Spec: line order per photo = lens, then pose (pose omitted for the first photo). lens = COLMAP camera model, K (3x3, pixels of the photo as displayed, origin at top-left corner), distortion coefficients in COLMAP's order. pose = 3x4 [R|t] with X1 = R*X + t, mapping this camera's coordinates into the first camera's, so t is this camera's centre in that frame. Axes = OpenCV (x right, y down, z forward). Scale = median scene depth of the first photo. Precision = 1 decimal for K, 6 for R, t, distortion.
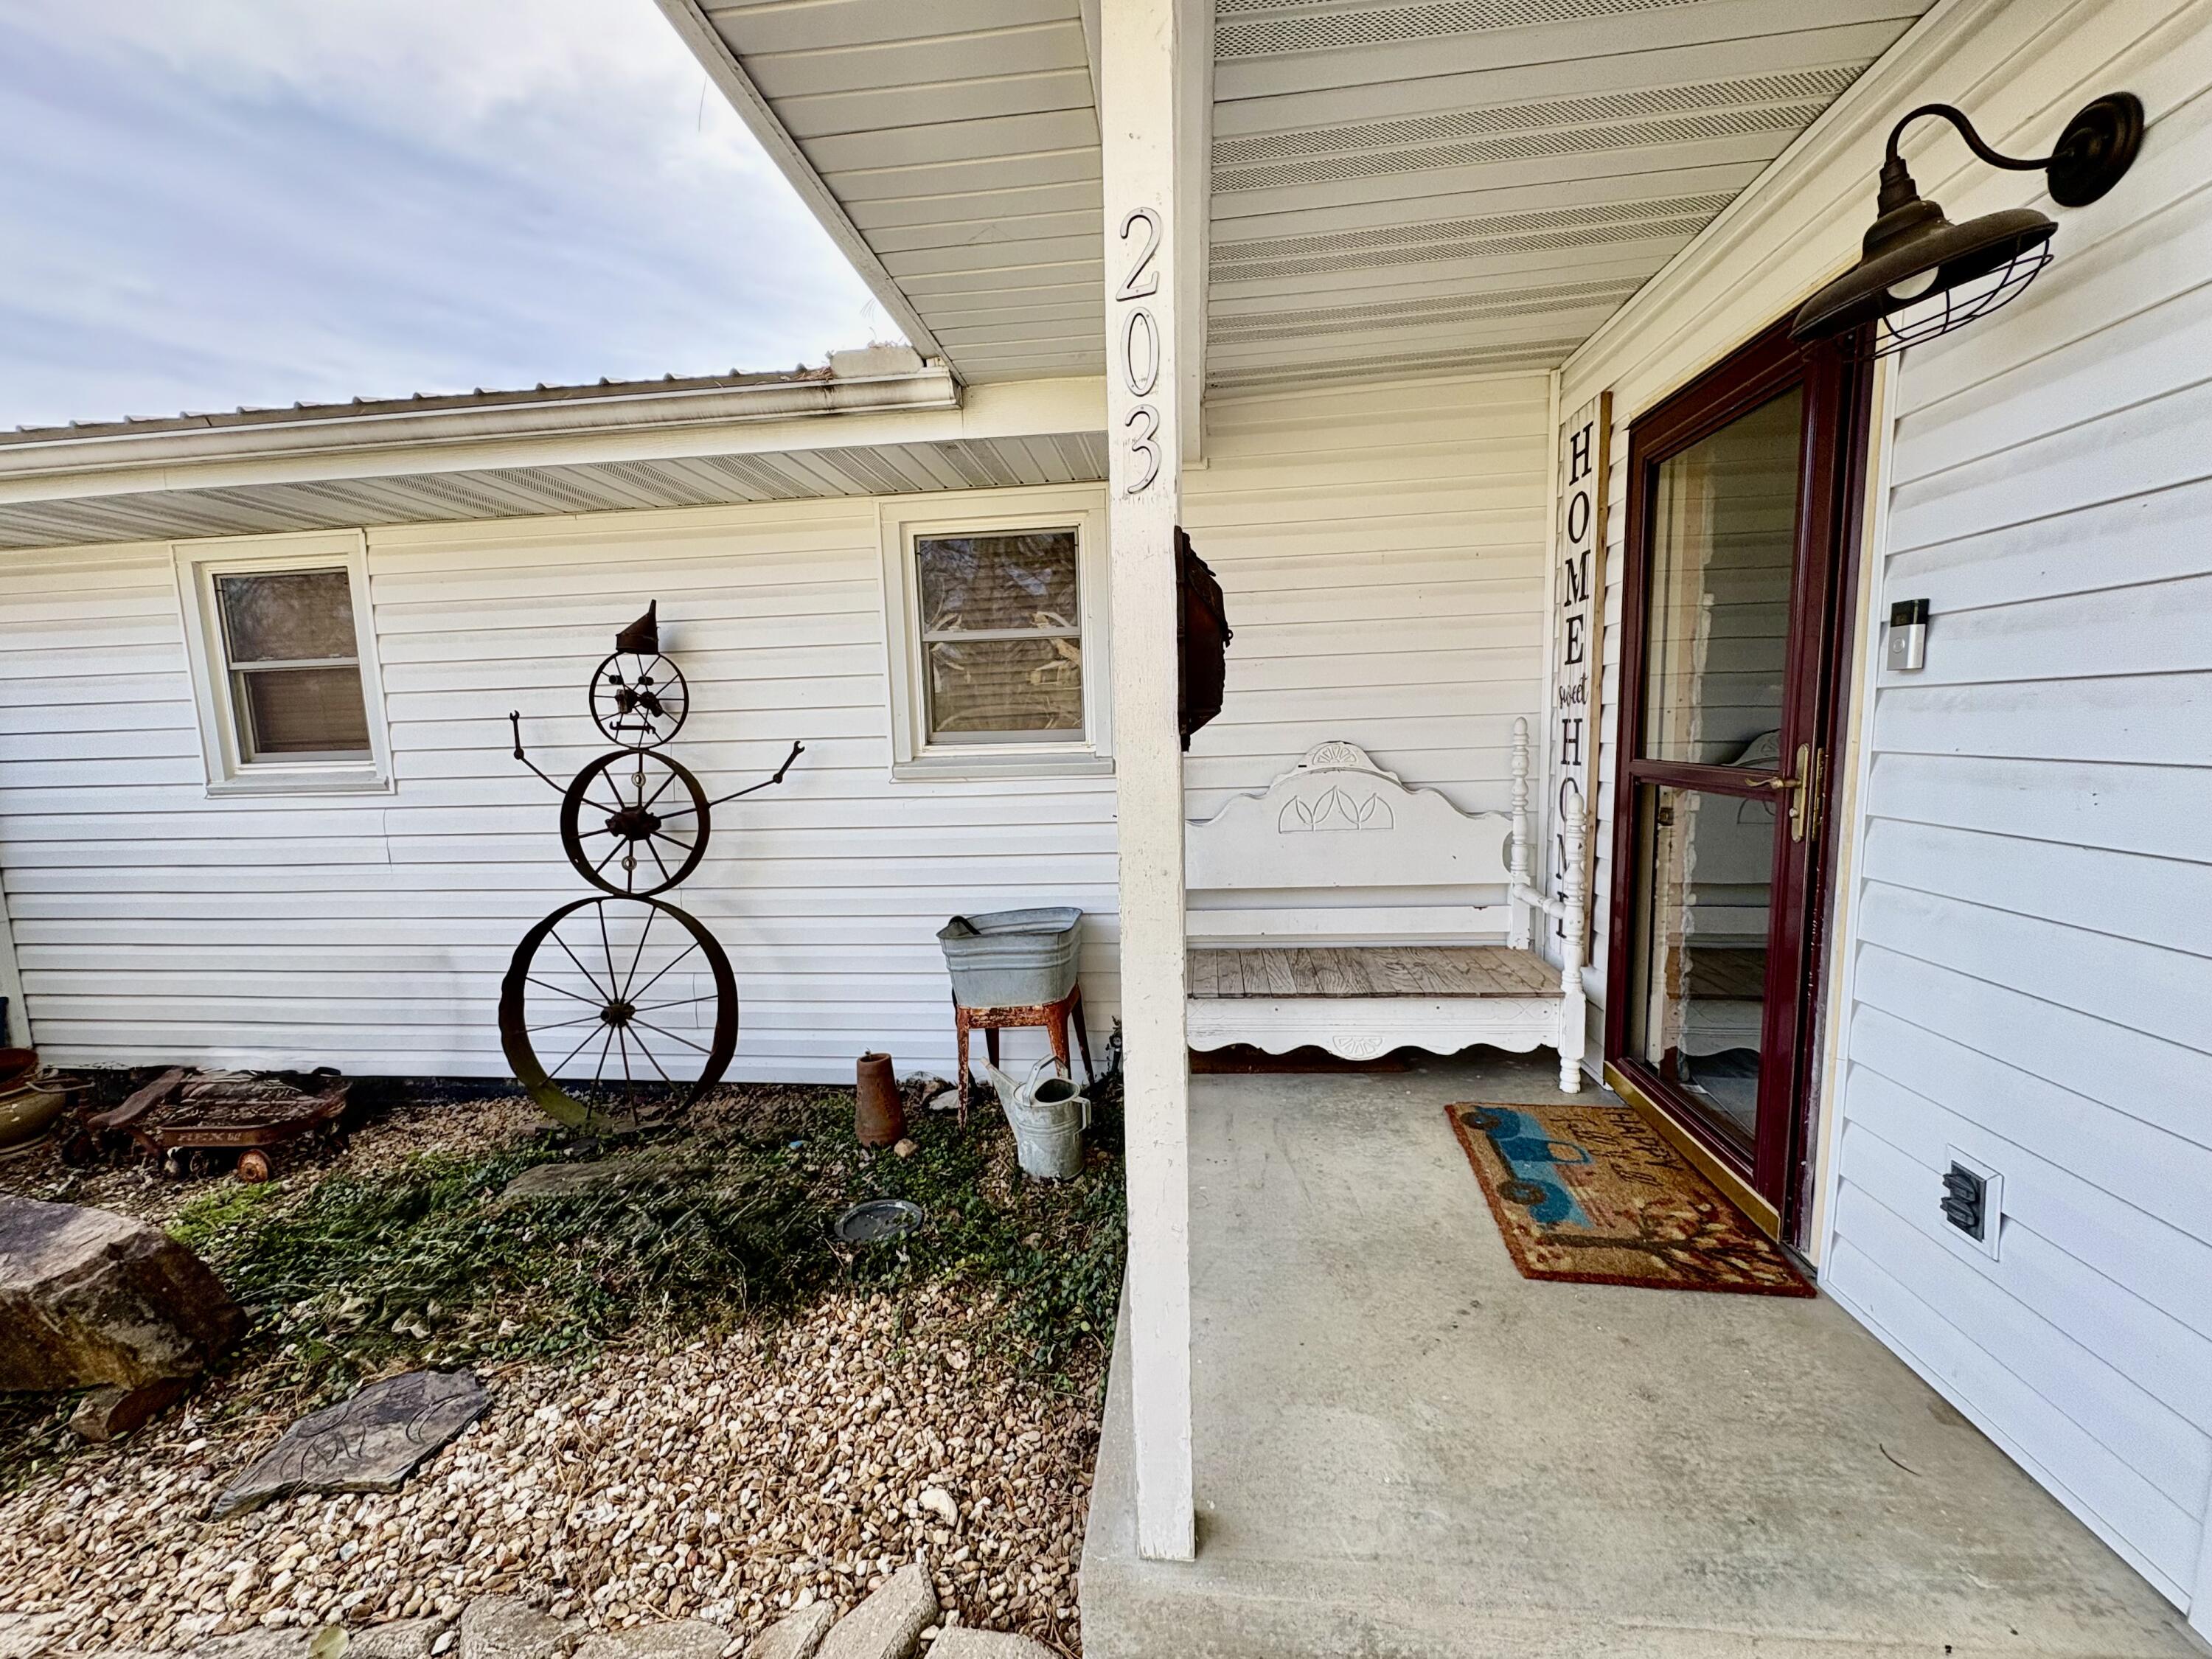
lens RADIAL K [[886.1, 0, 1094.6], [0, 886.1, 827.5], [0, 0, 1]] dist [0.000285, -0.000502]
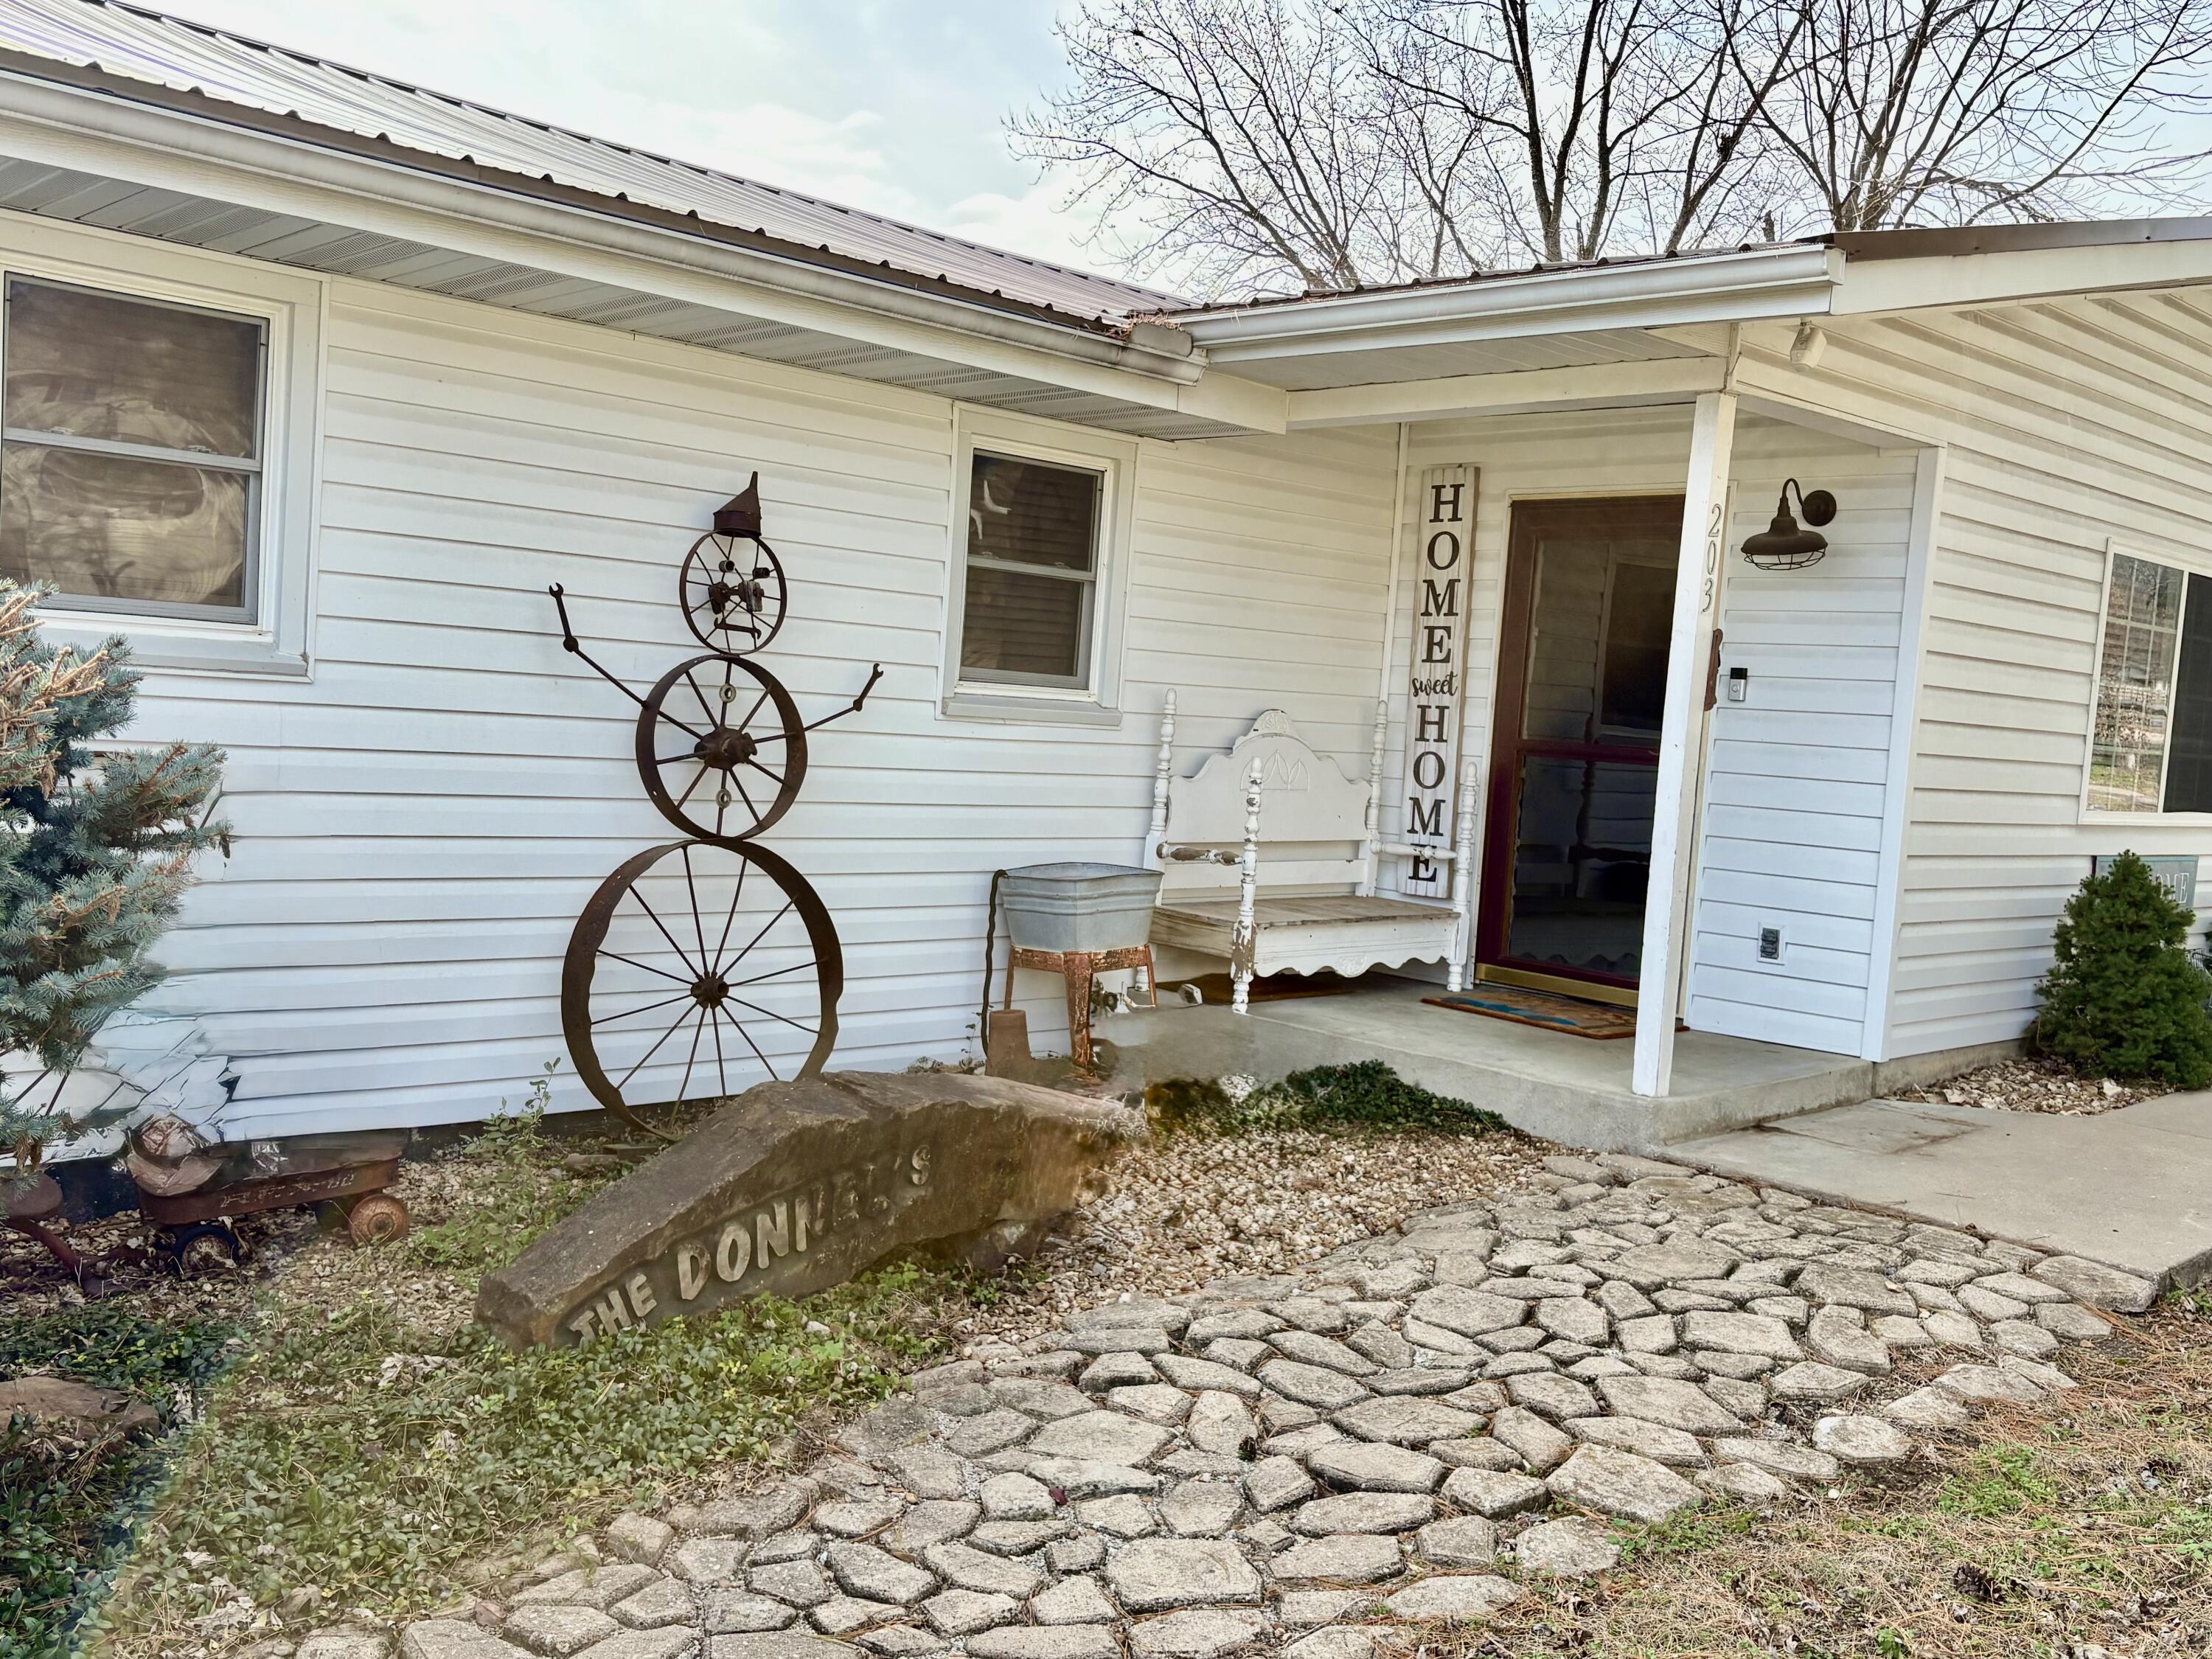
lens RADIAL K [[2036.4, 0, 1104.3], [0, 2036.4, 831.0], [0, 0, 1]] dist [0.071153, 0.000000]
pose [[0.636299, 0.024708, 0.771047, -1.703024], [0.003868, 0.999372, -0.035217, 0.133744], [-0.771433, 0.025391, 0.635804, -0.415985]]
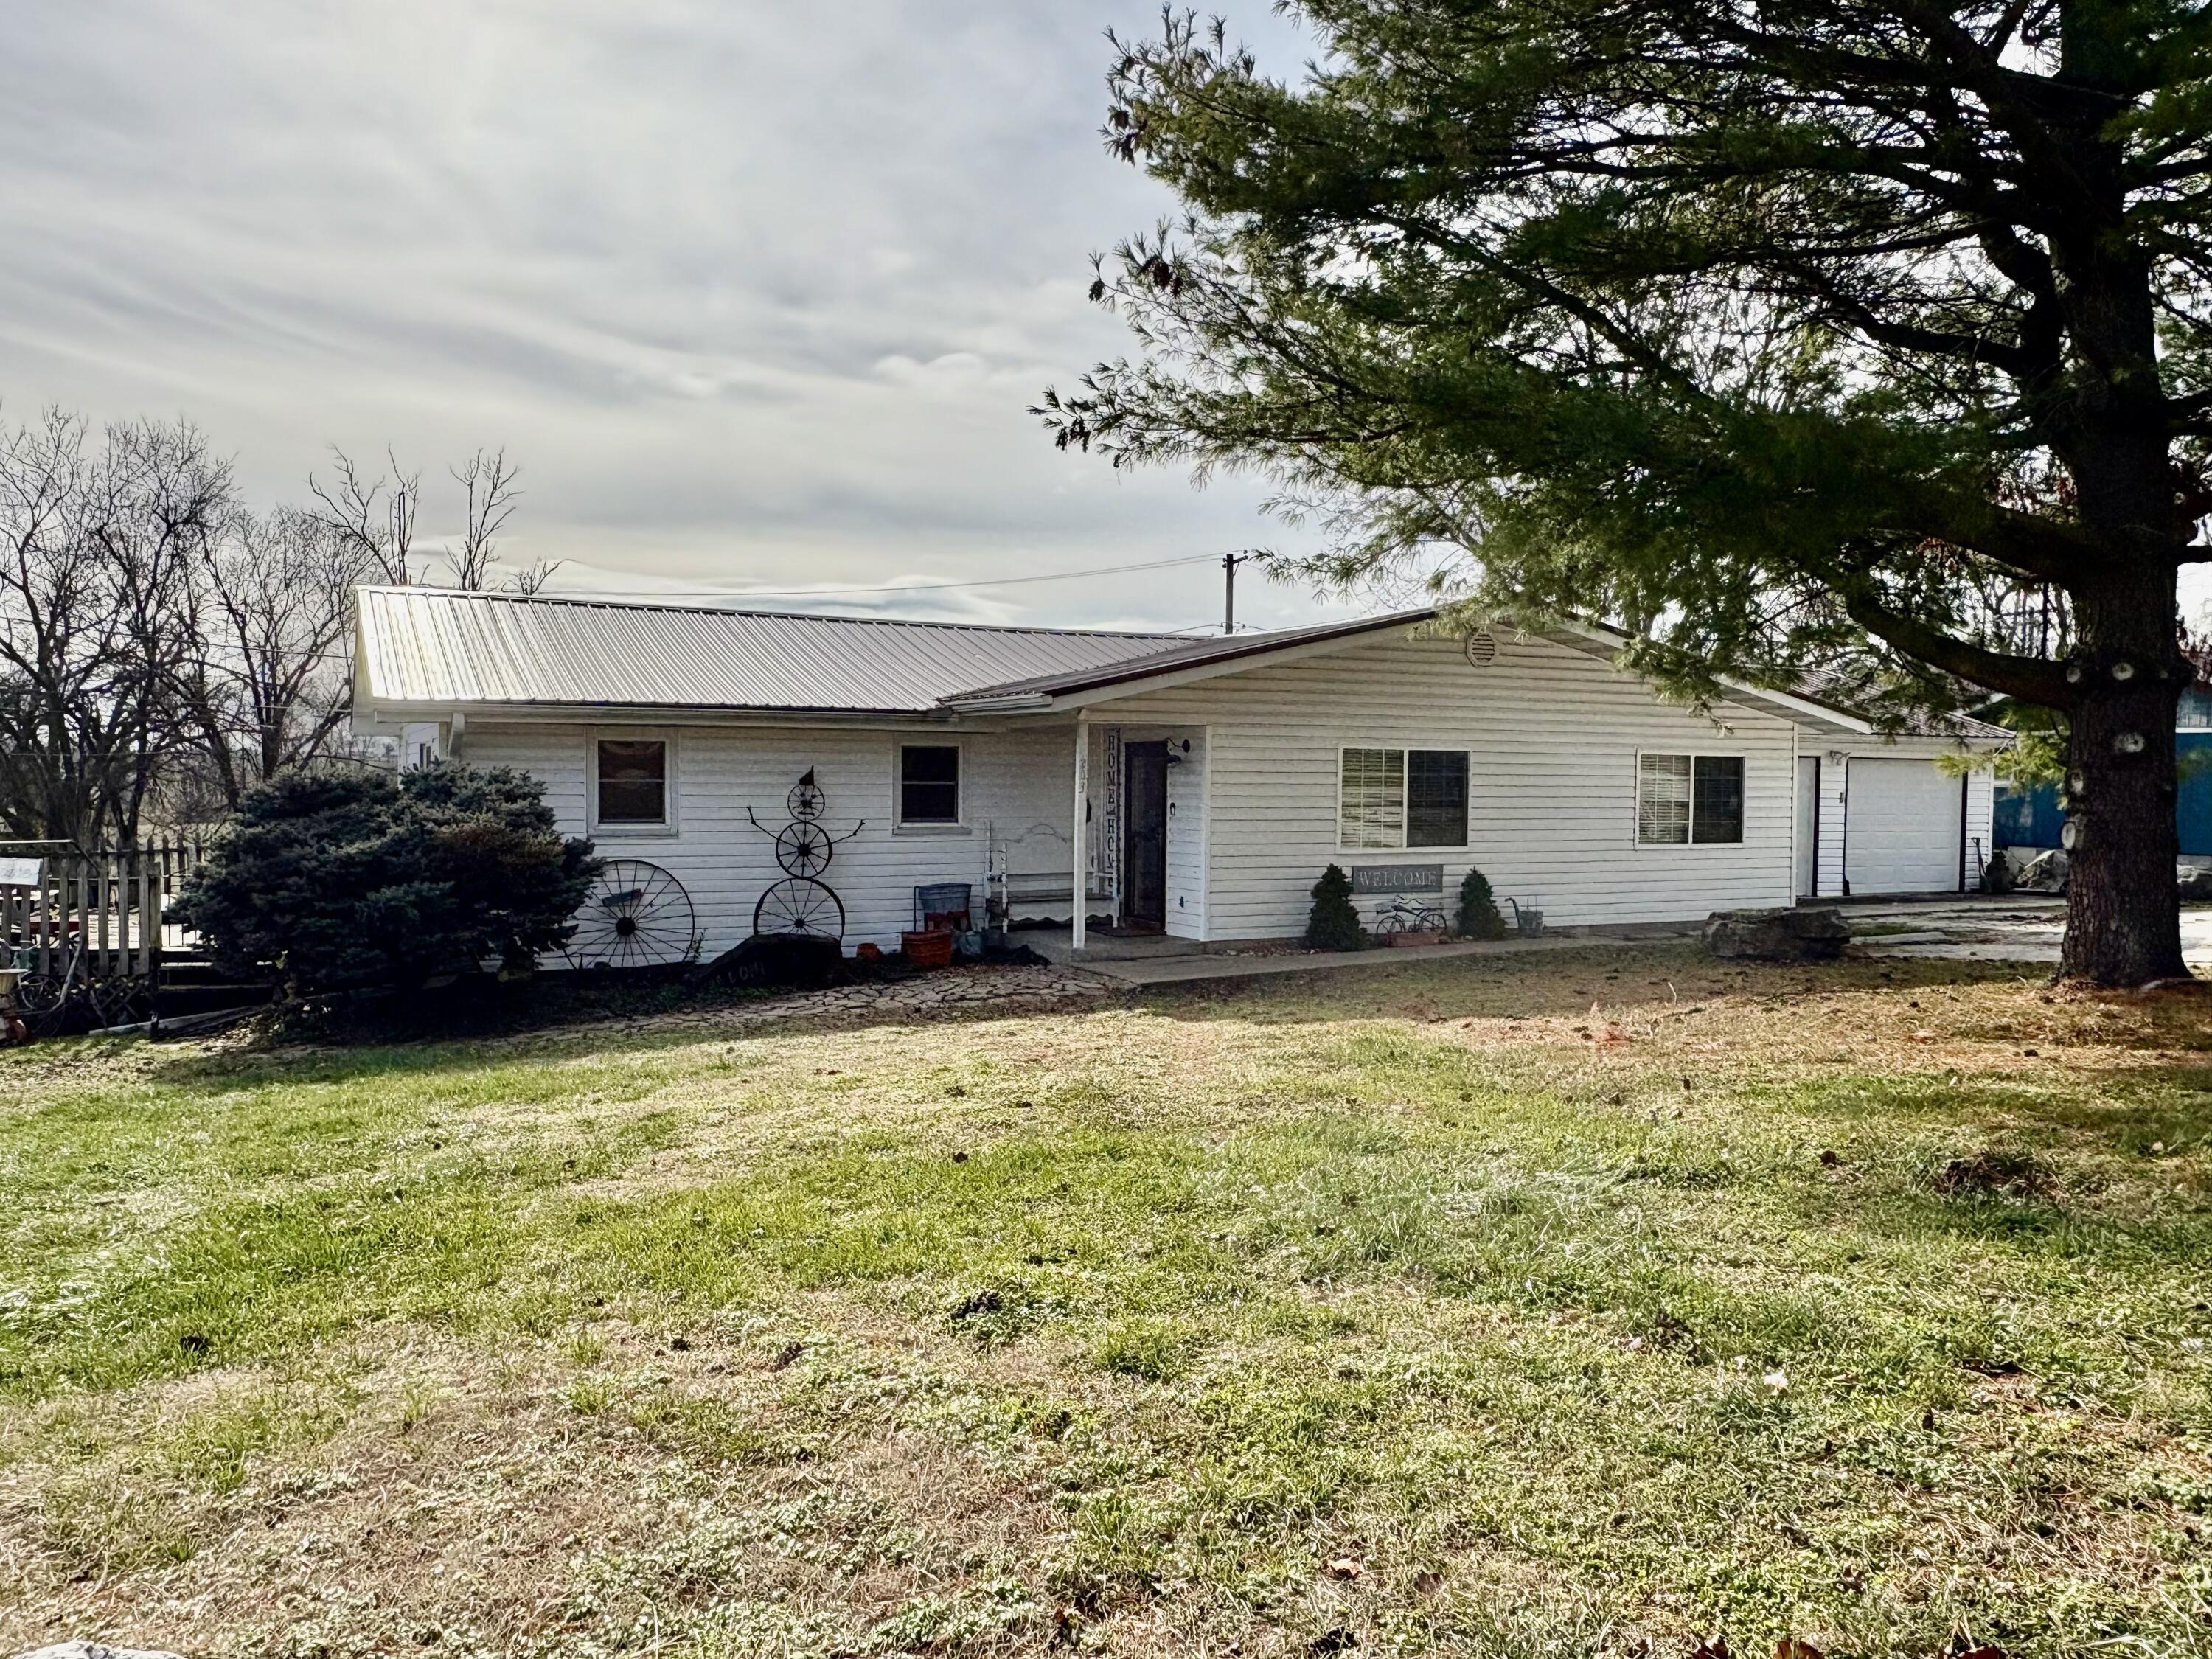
lens RADIAL K [[1606.8, 0, 1106.4], [0, 1606.8, 827.6], [0, 0, 1]] dist [0.000572, -0.000248]
pose [[0.835643, 0.021586, 0.548849, -2.354633], [0.030915, 0.995795, -0.086233, 0.360630], [-0.548402, 0.089028, 0.831462, -3.385482]]
